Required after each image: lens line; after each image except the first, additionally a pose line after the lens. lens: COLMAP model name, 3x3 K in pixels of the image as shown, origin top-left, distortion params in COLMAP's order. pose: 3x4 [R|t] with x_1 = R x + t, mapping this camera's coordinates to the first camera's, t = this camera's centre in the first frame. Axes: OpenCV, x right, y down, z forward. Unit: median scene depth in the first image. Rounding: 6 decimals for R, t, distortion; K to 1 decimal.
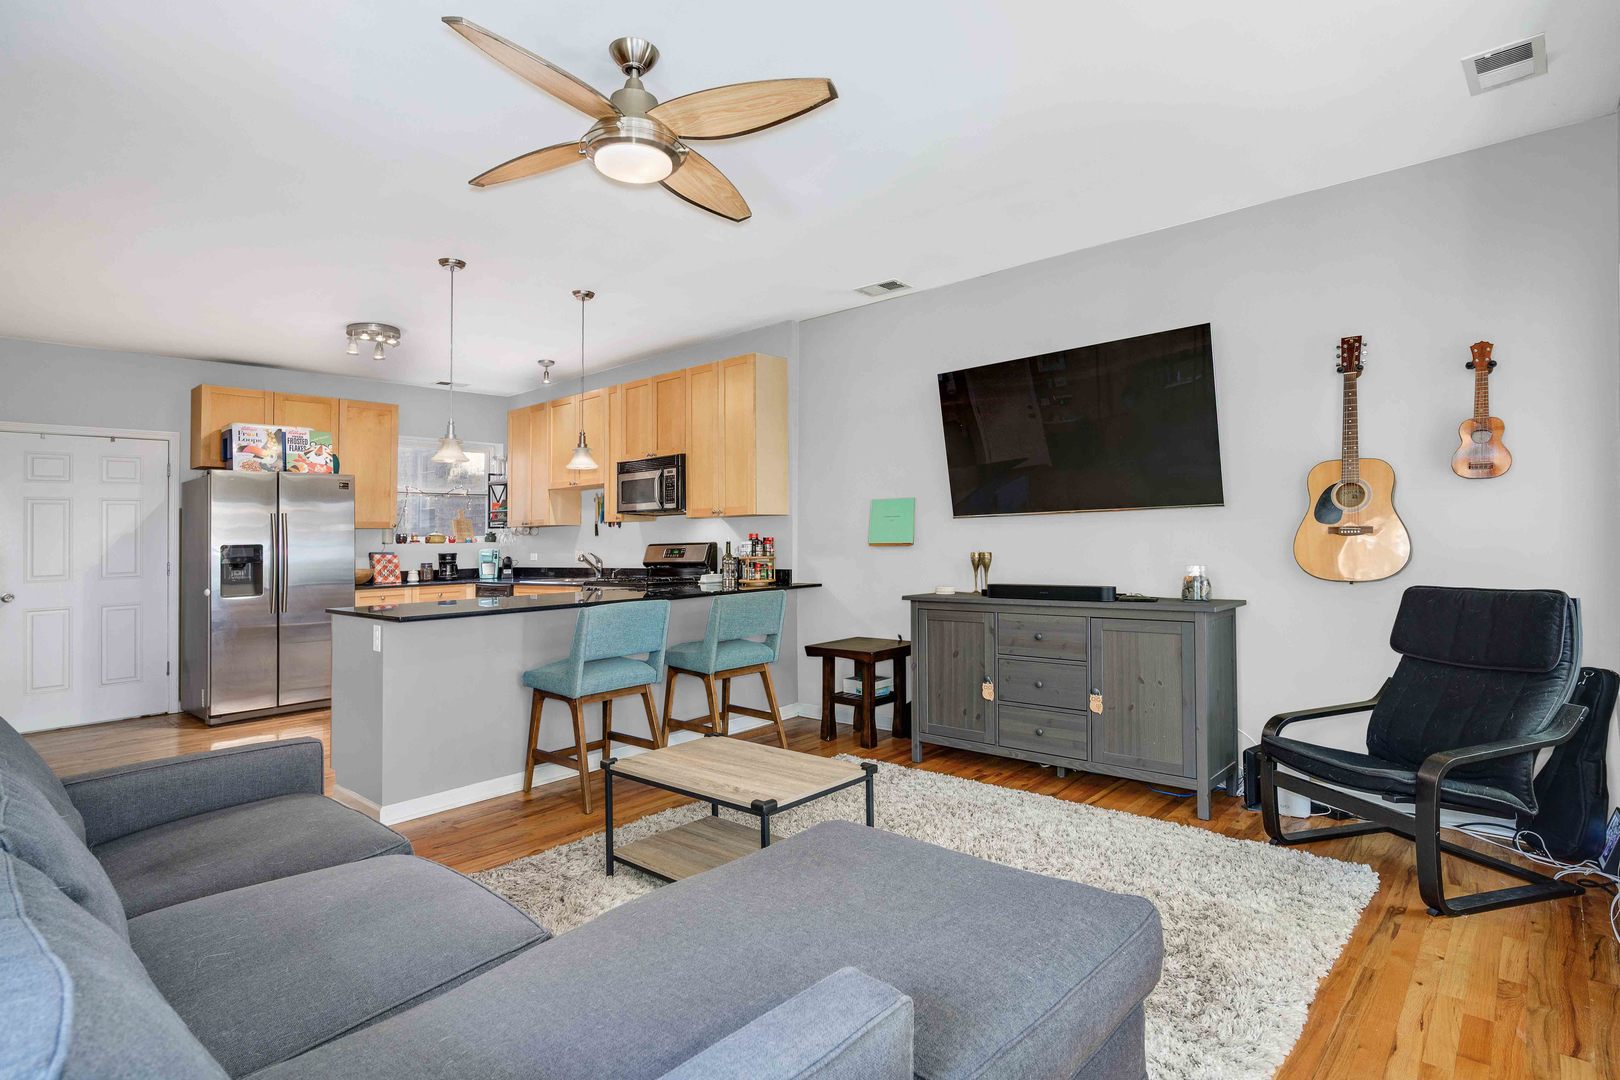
lens RADIAL K [[834.4, 0, 836.7], [0, 834.4, 509.8], [0, 0, 1]] dist [0.003553, 0.000936]
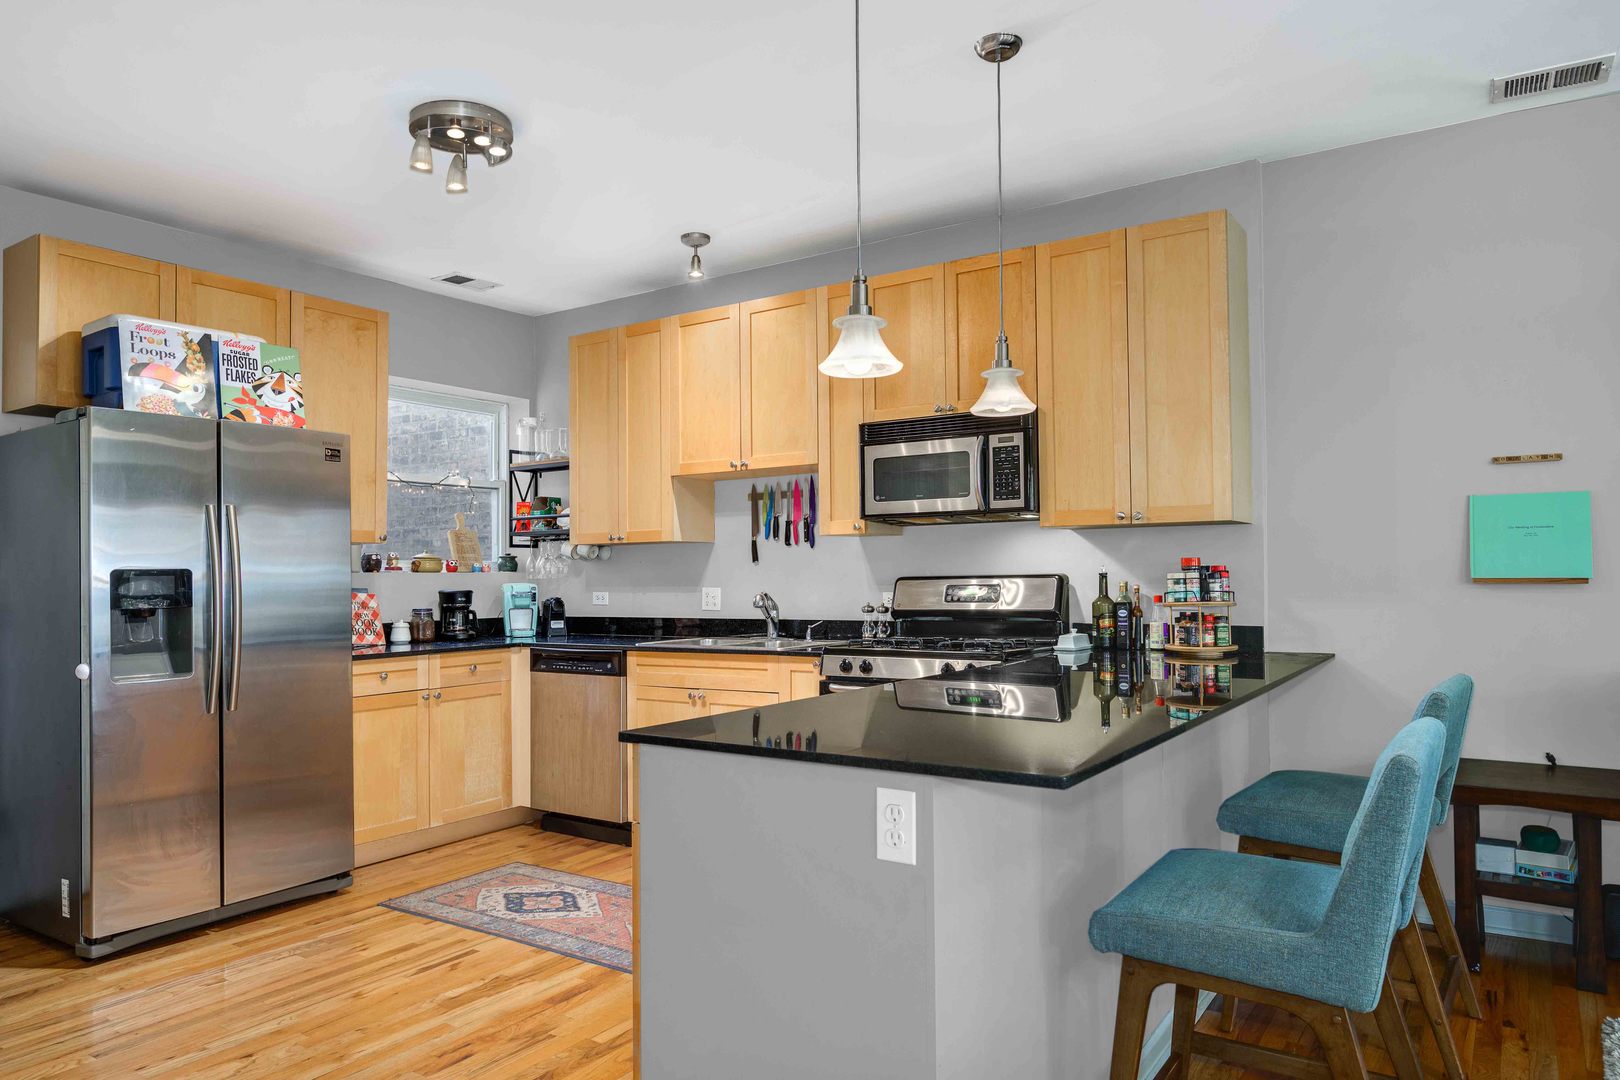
lens RADIAL K [[1060.2, 0, 793.1], [0, 1060.2, 544.4], [0, 0, 1]] dist [0.001603, -0.001283]
pose [[0.992391, 0.013066, 0.122430, -0.411192], [-0.013454, 0.999907, 0.002347, 0.020987], [-0.122388, -0.003976, 0.992474, 0.349445]]
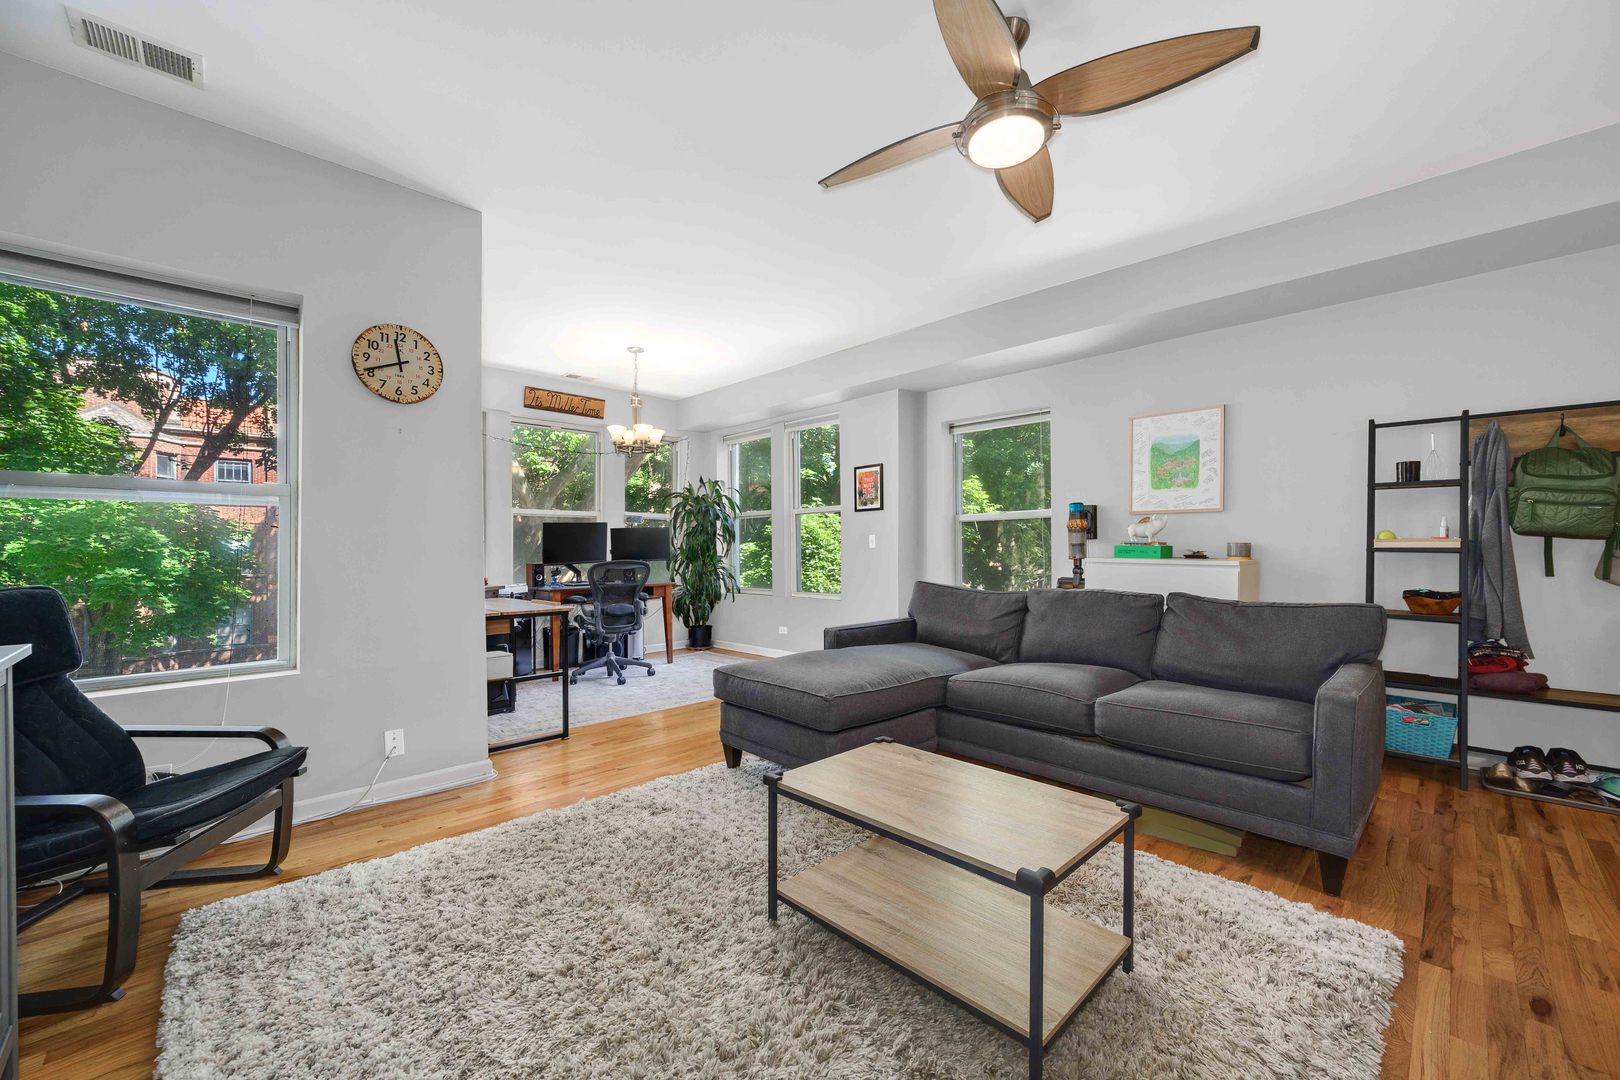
lens RADIAL K [[641.4, 0, 814.4], [0, 641.4, 548.1], [0, 0, 1]] dist [0.003176, 0.000123]
pose [[-0.996184, 0.032935, 0.080825, -0.027083], [0.029611, 0.998679, -0.041991, 0.053693], [-0.082102, -0.039438, -0.995843, 0.798707]]
